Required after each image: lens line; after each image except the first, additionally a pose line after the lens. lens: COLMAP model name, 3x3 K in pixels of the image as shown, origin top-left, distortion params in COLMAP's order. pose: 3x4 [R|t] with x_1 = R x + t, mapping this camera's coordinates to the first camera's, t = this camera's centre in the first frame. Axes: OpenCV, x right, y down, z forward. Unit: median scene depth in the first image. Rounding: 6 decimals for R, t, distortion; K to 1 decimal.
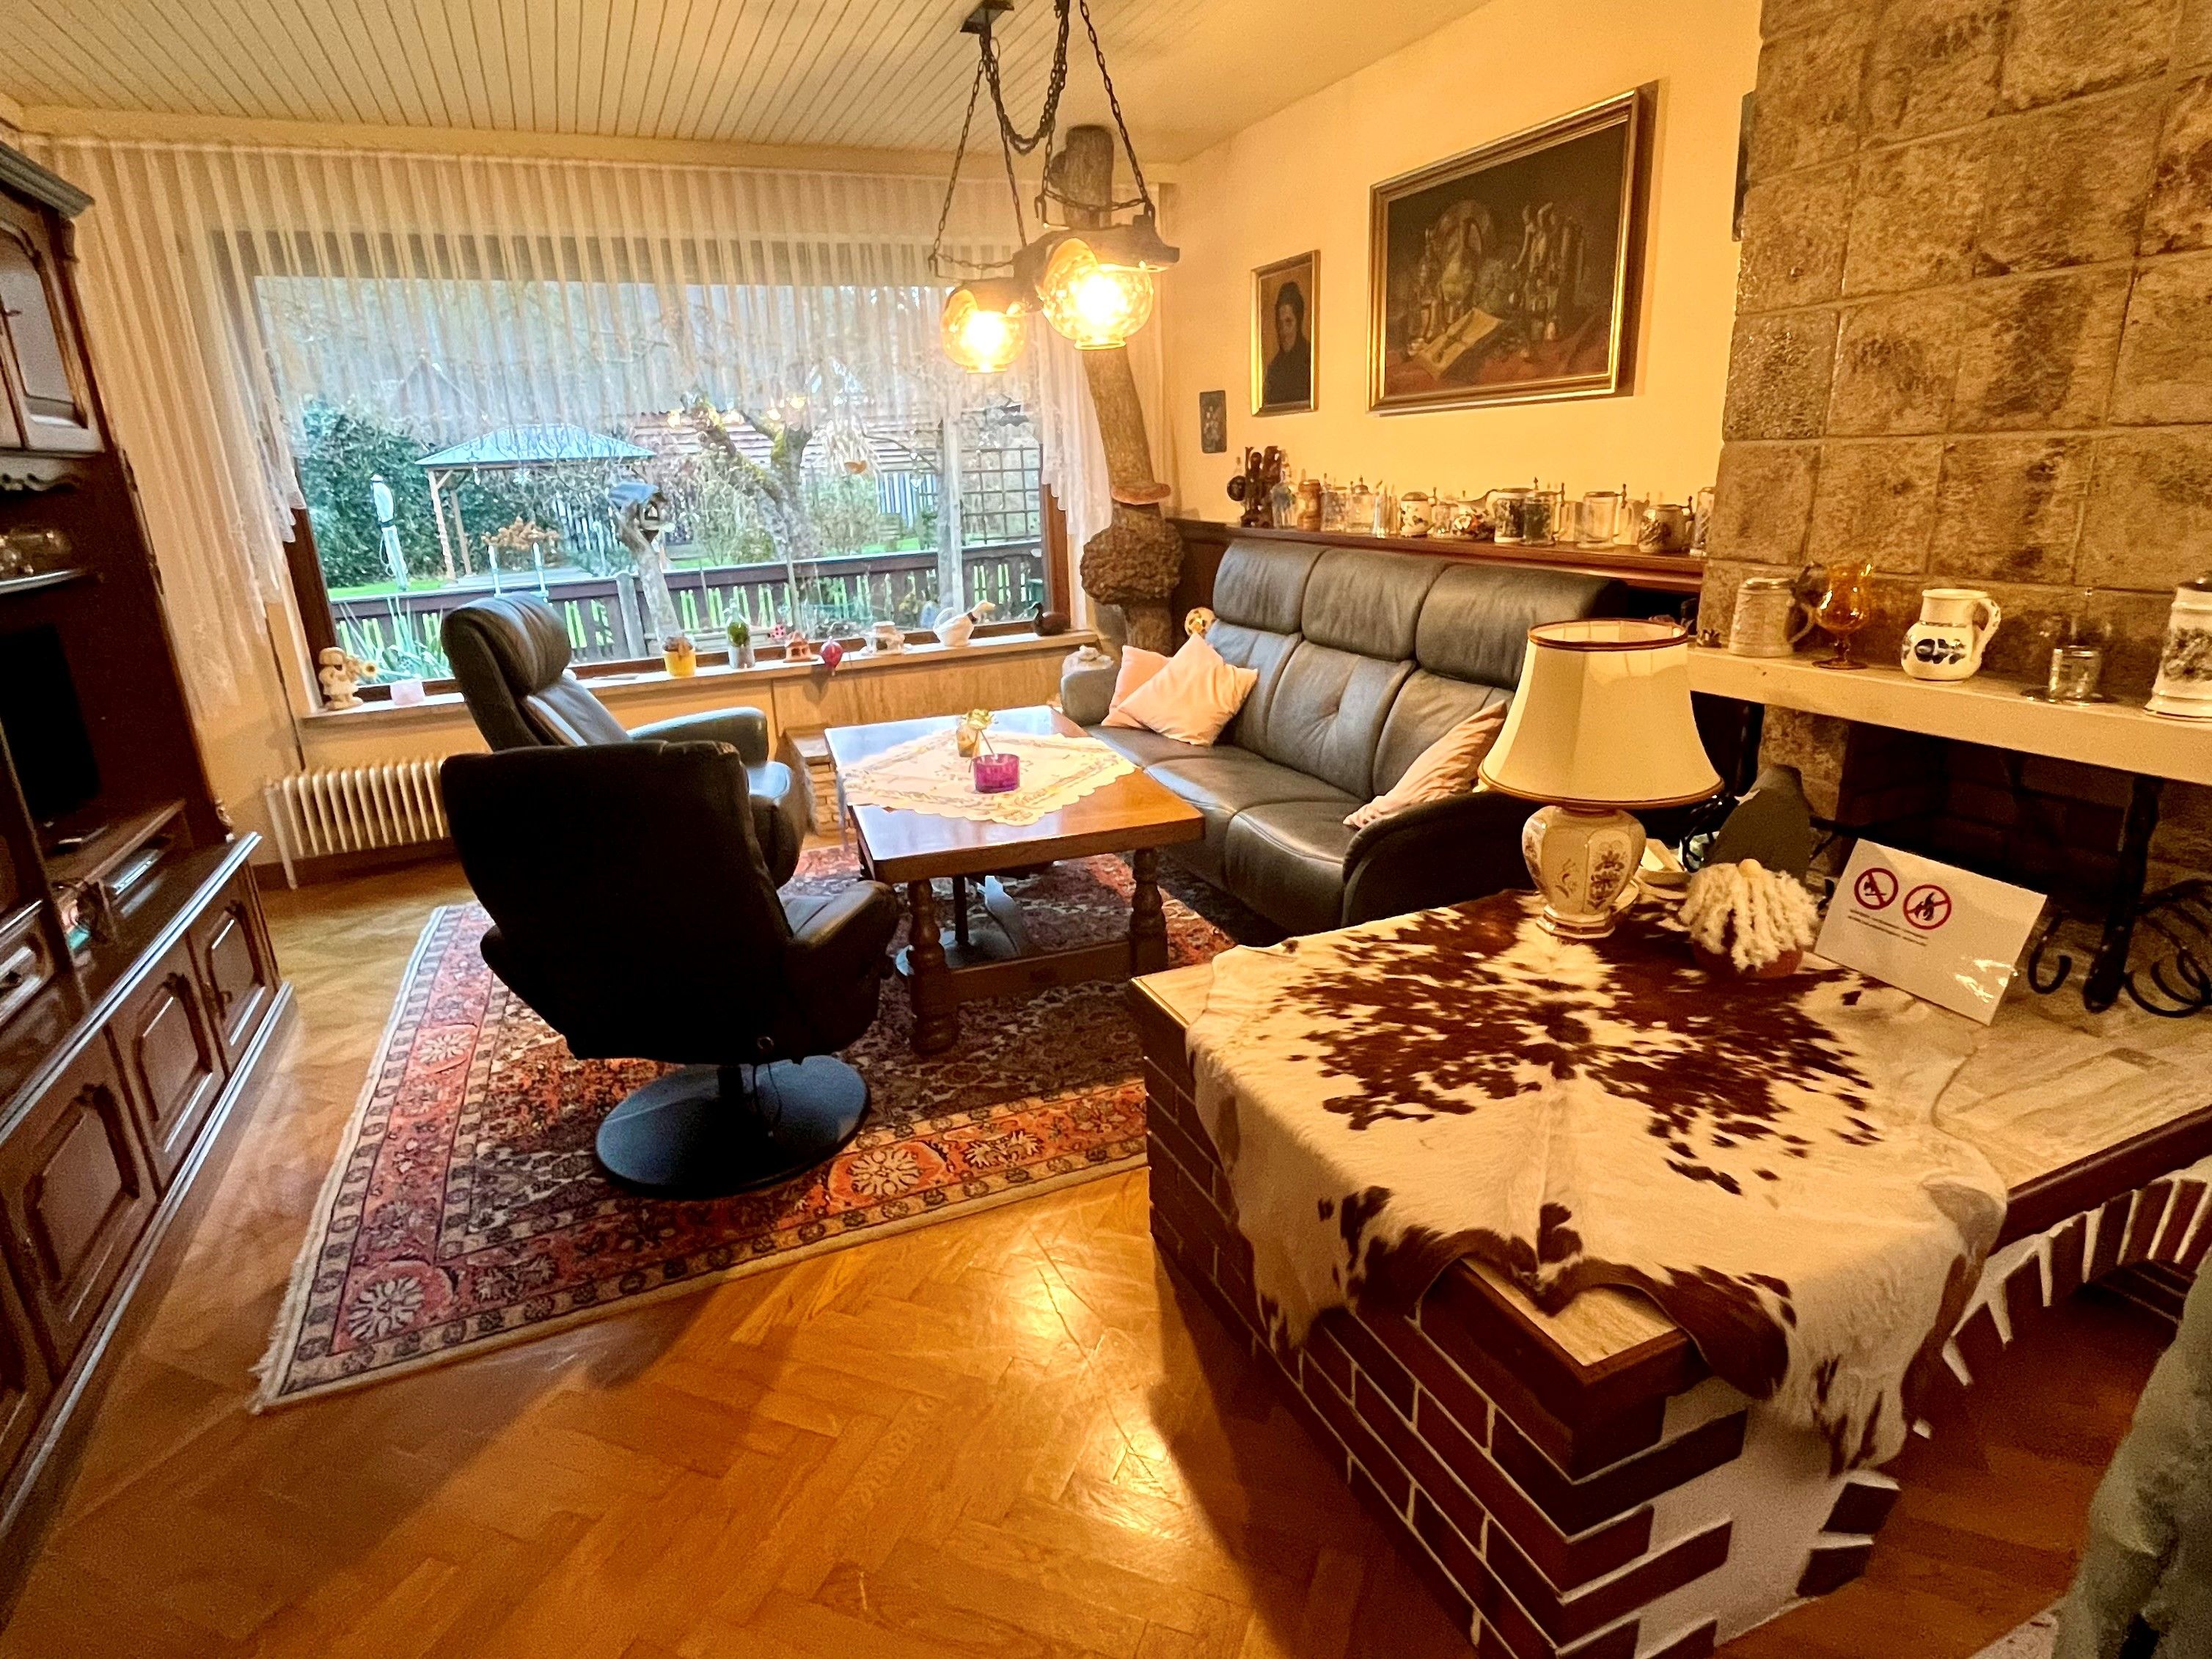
lens RADIAL K [[1207.3, 0, 1107.3], [0, 1207.3, 831.9], [0, 0, 1]] dist [0.001572, 0.001035]
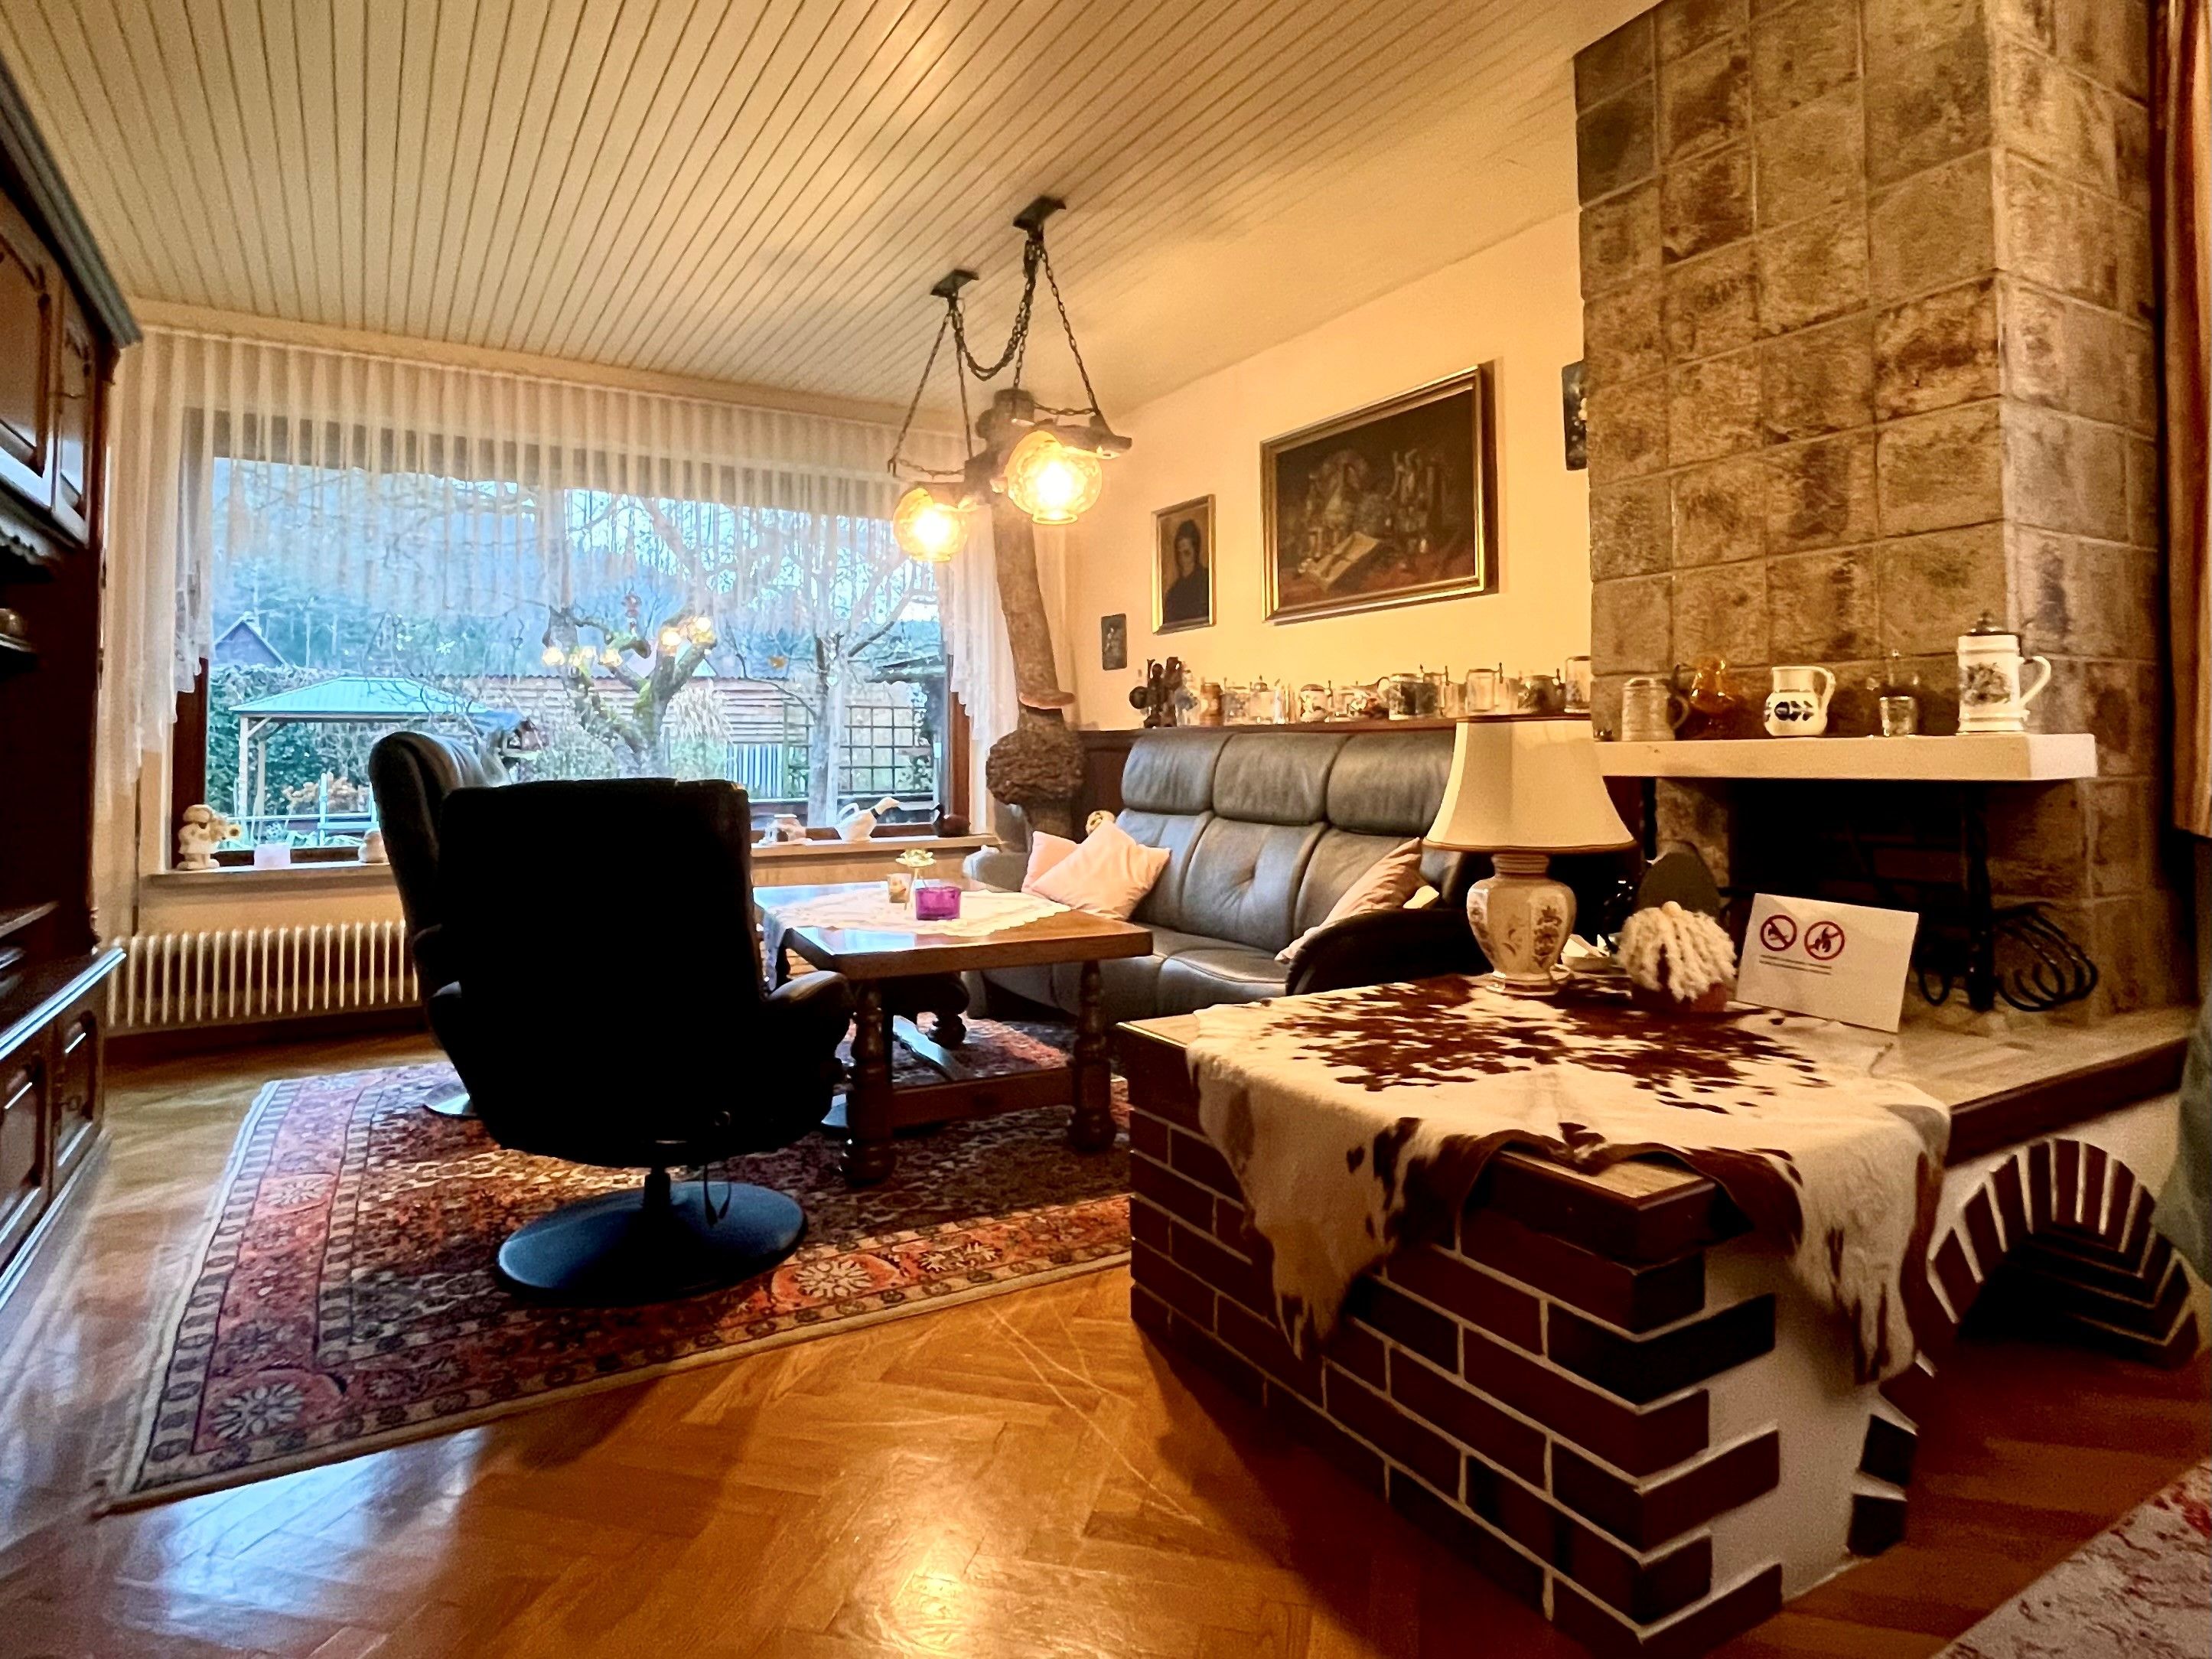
lens RADIAL K [[1261.1, 0, 1111.7], [0, 1261.1, 701.9], [0, 0, 1]] dist [0.003970, -0.001257]
pose [[0.991079, 0.041487, 0.126655, -0.136733], [0.004202, 0.940117, -0.340826, 0.236973], [-0.133210, 0.338318, 0.931556, -0.087667]]
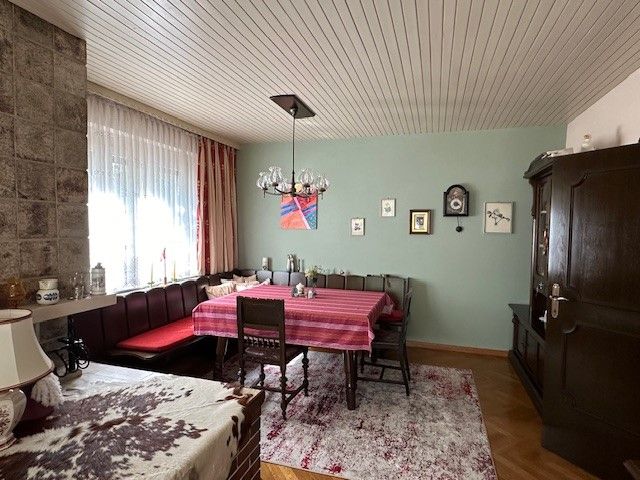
lens RADIAL K [[364.9, 0, 318.3], [0, 364.9, 244.6], [0, 0, 1]] dist [0.003970, -0.001257]
pose [[-0.751152, 0.005041, 0.660110, -0.562326], [0.218115, 0.945704, 0.240975, -0.337335], [-0.623054, 0.324989, -0.711467, 1.076541]]
